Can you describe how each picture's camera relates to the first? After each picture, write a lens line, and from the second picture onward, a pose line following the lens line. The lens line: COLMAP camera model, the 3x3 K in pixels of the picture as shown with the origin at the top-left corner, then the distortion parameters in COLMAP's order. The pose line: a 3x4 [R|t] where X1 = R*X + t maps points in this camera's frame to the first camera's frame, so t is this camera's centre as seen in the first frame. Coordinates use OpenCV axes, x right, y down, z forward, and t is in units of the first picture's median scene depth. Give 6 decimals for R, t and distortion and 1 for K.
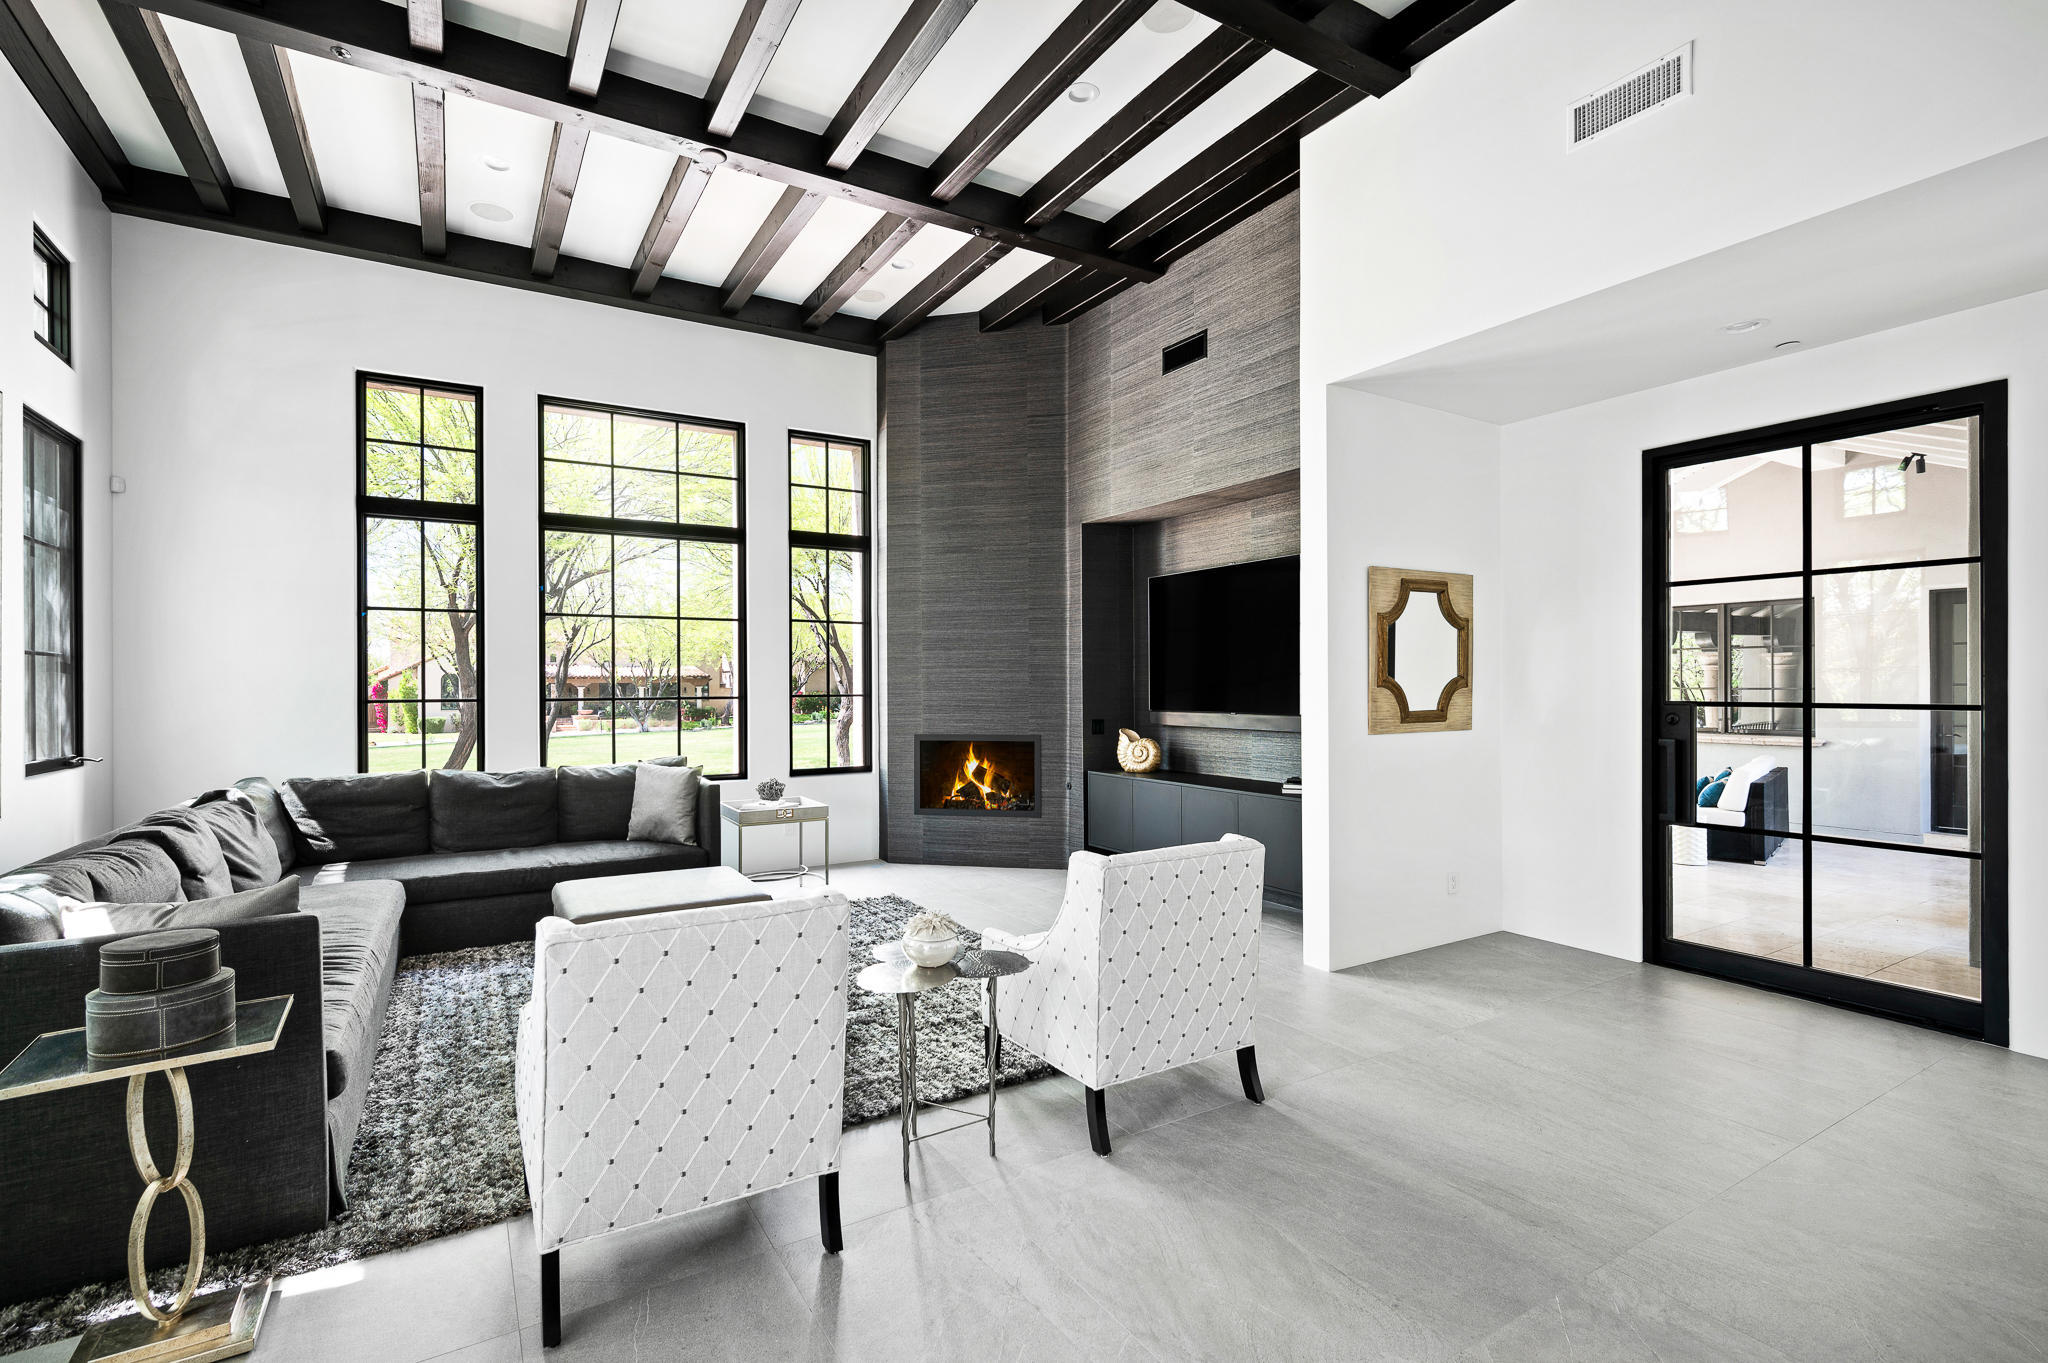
lens RADIAL K [[958.0, 0, 1045.4], [0, 958.0, 683.5], [0, 0, 1]] dist [-0.001560, 0.000894]
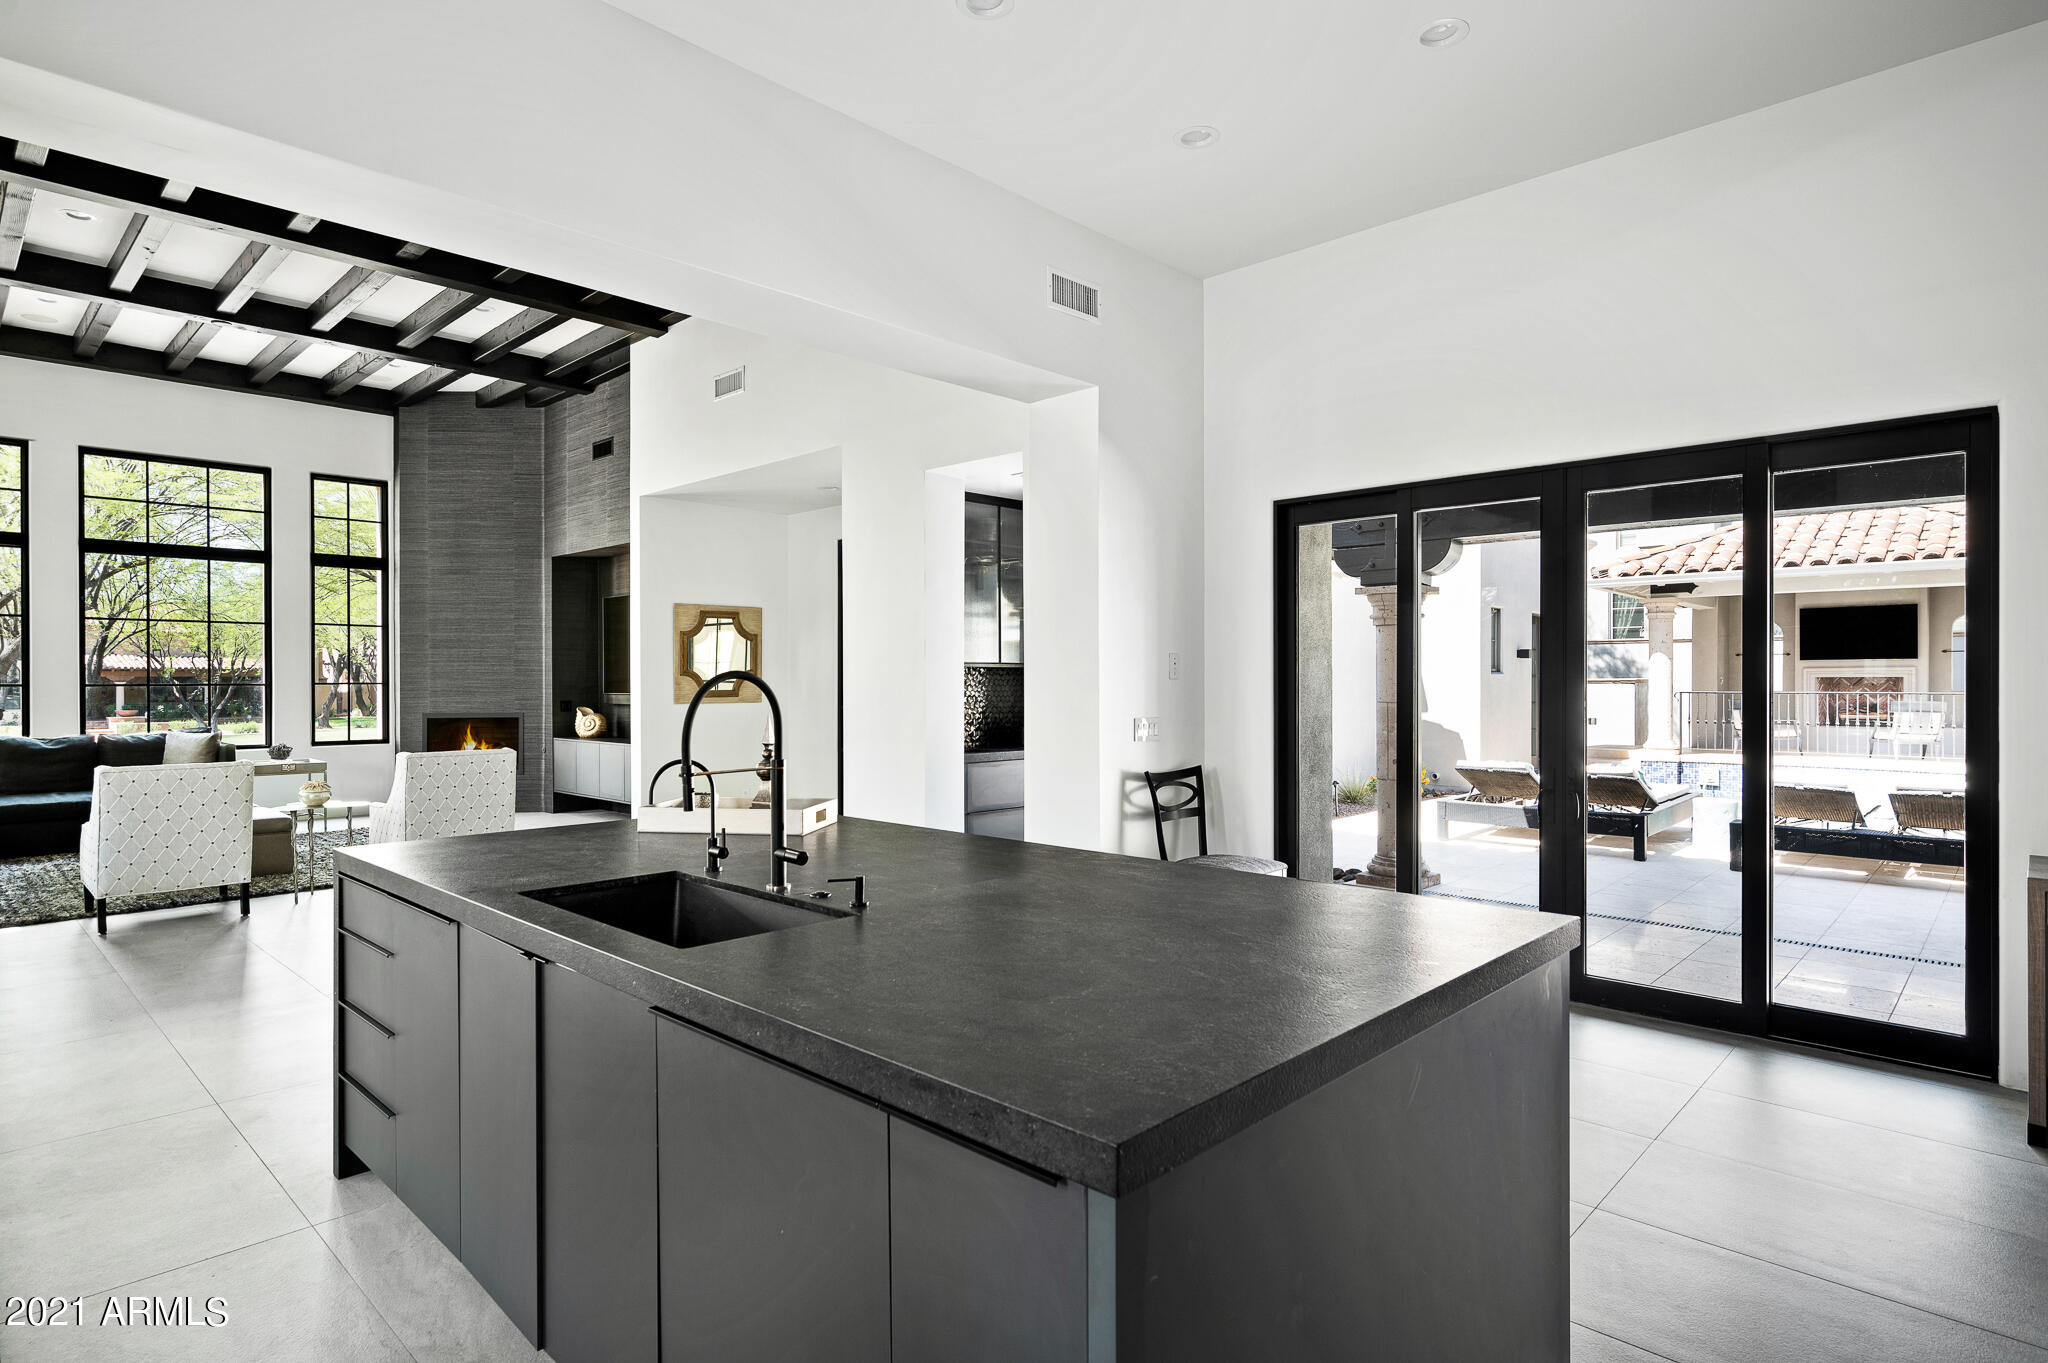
lens RADIAL K [[1051.6, 0, 1012.3], [0, 1051.6, 681.1], [0, 0, 1]] dist [0.003678, -0.002803]
pose [[0.968571, 0.001747, 0.248730, 0.327361], [-0.002224, 0.999996, 0.001638, 0.006462], [-0.248726, -0.002139, 0.968572, -0.669695]]
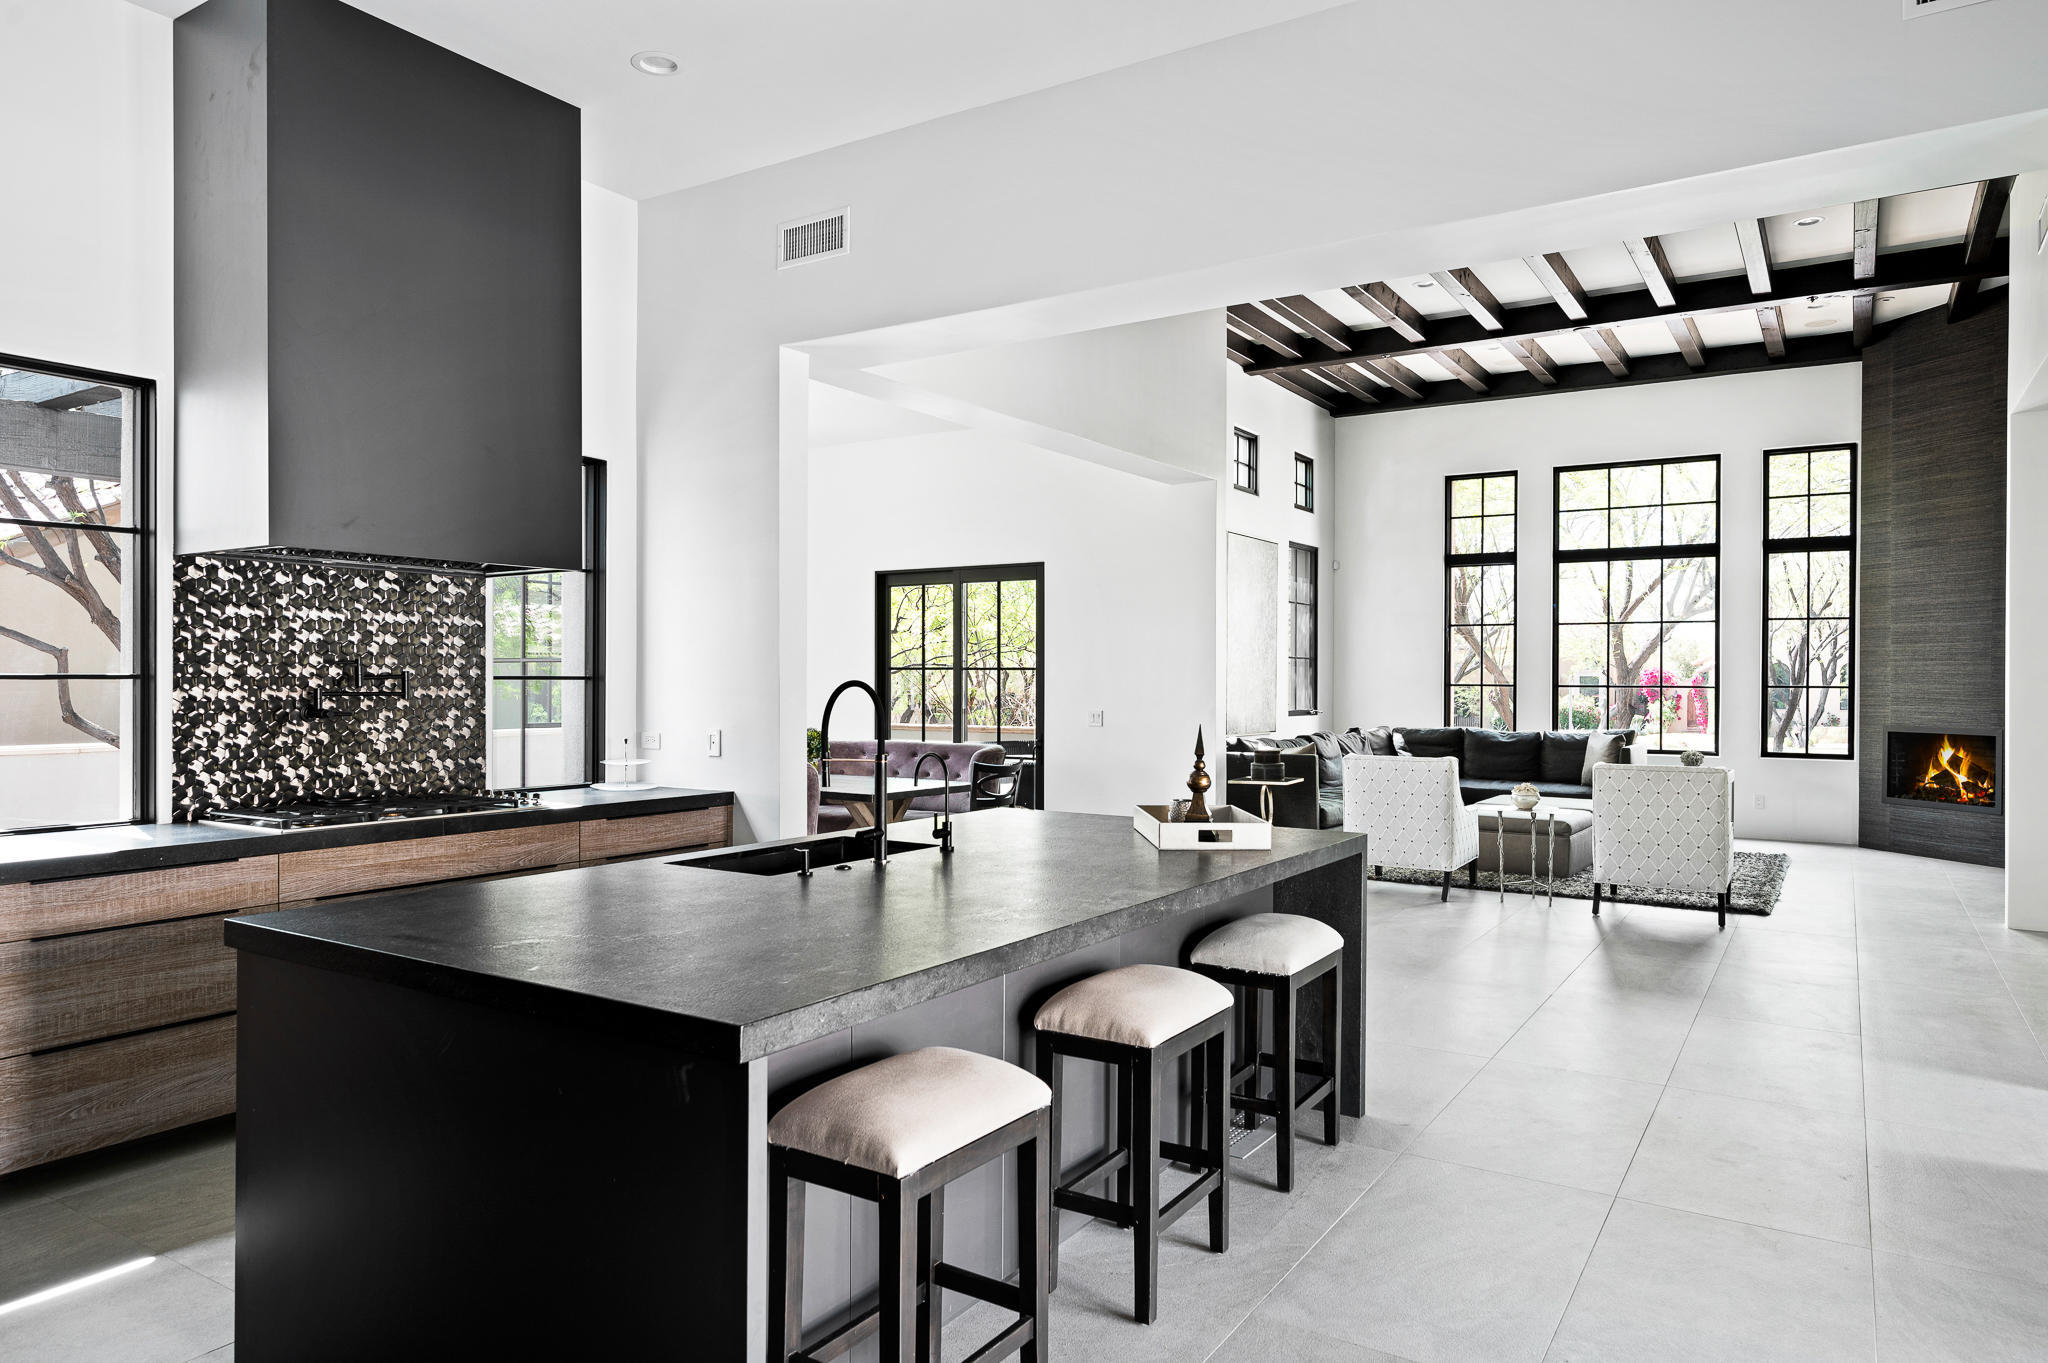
lens RADIAL K [[1216.8, 0, 1035.3], [0, 1216.8, 679.5], [0, 0, 1]] dist [-0.025159, 0.000406]
pose [[0.437890, 0.008776, -0.898986, 0.730379], [-0.007242, 0.999954, 0.006234, 0.002639], [0.898999, 0.003780, 0.437934, -0.453364]]
